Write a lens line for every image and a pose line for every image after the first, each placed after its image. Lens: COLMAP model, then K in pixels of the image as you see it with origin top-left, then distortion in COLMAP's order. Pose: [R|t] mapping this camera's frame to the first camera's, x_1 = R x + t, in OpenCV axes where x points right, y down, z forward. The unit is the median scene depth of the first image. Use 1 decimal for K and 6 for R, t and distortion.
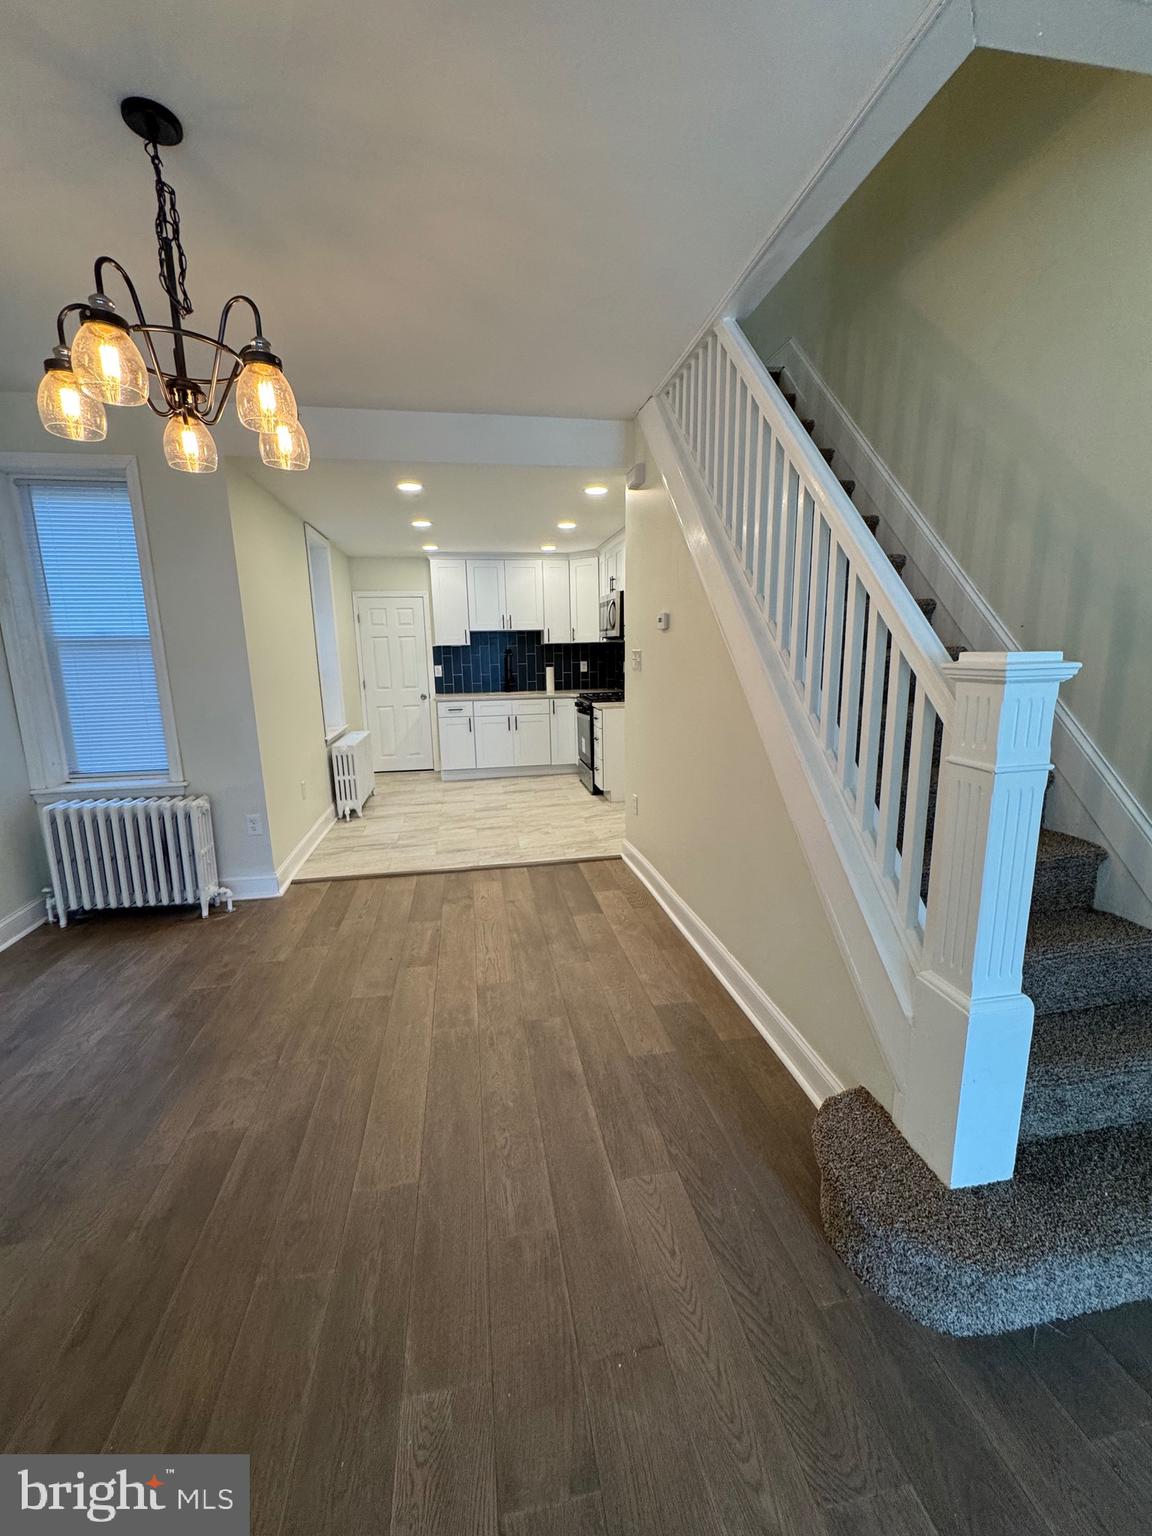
lens RADIAL K [[613.1, 0, 576.0], [0, 613.1, 768.0], [0, 0, 1]] dist [-0.003214, 0.000301]
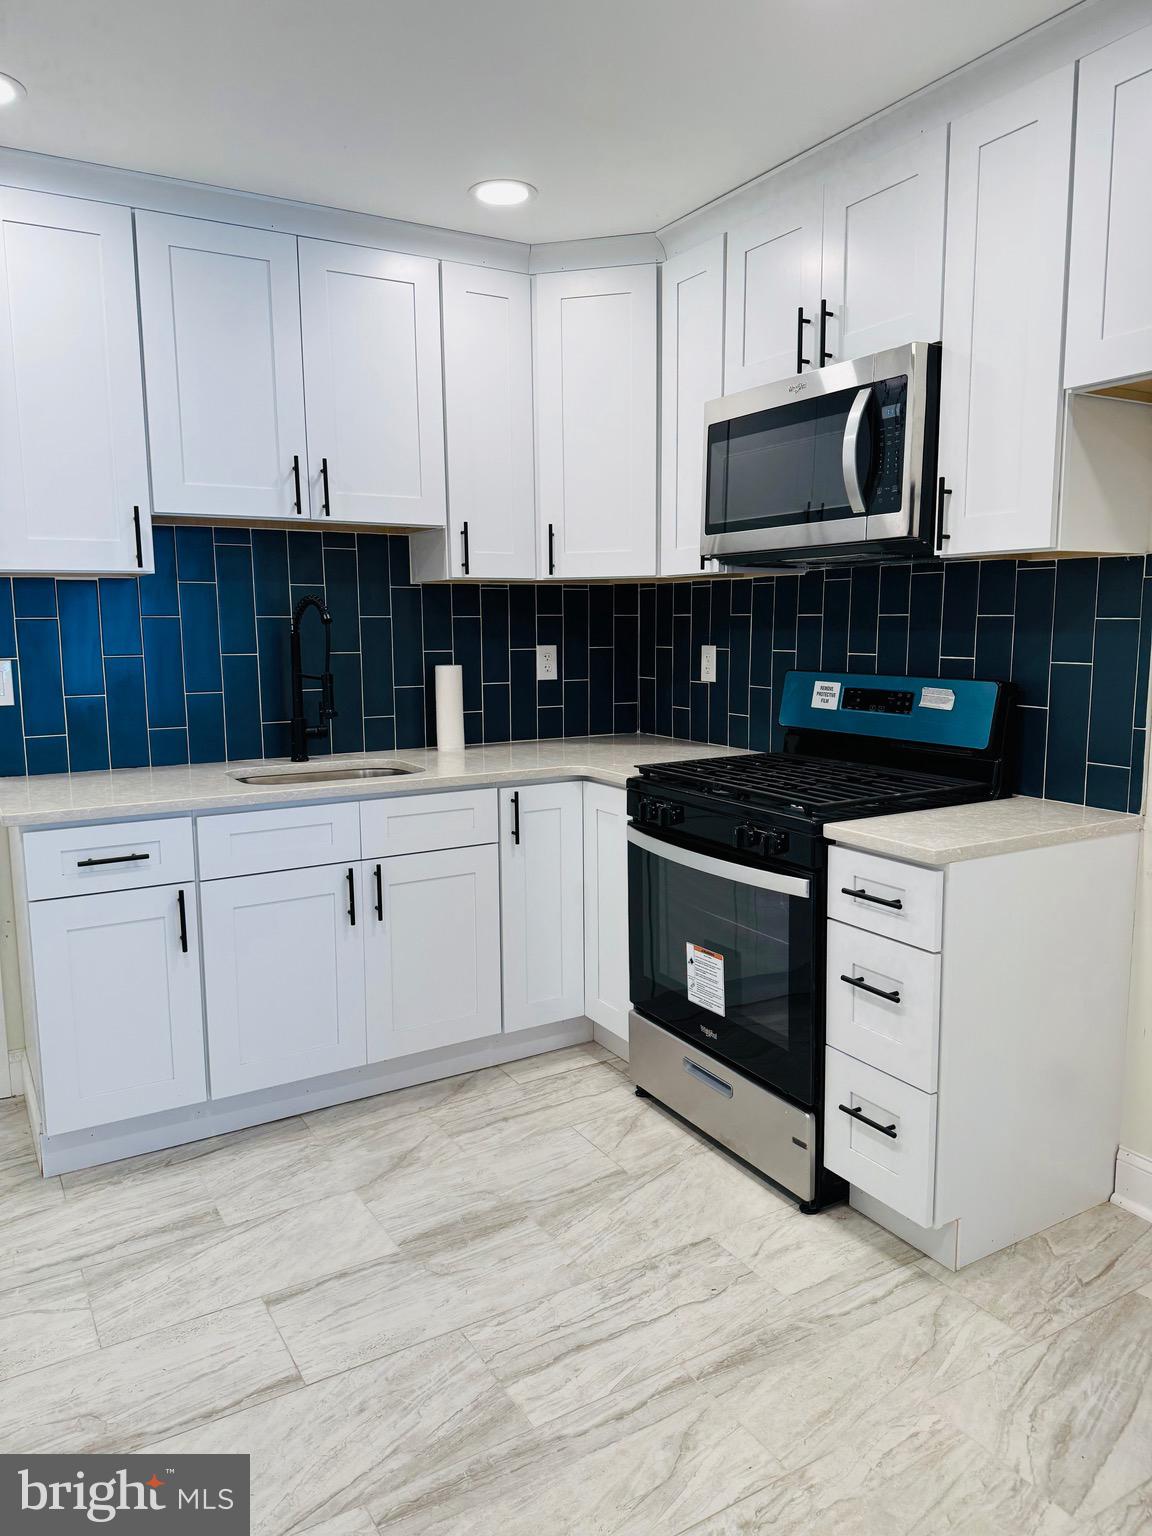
lens RADIAL K [[1079.9, 0, 576.0], [0, 1079.9, 768.0], [0, 0, 1]] dist [0.043699, -0.053027]
pose [[0.936827, -0.036856, 0.347846, -0.252566], [0.058103, 0.997015, -0.050844, -0.141878], [-0.344934, 0.067843, 0.936172, 0.831140]]
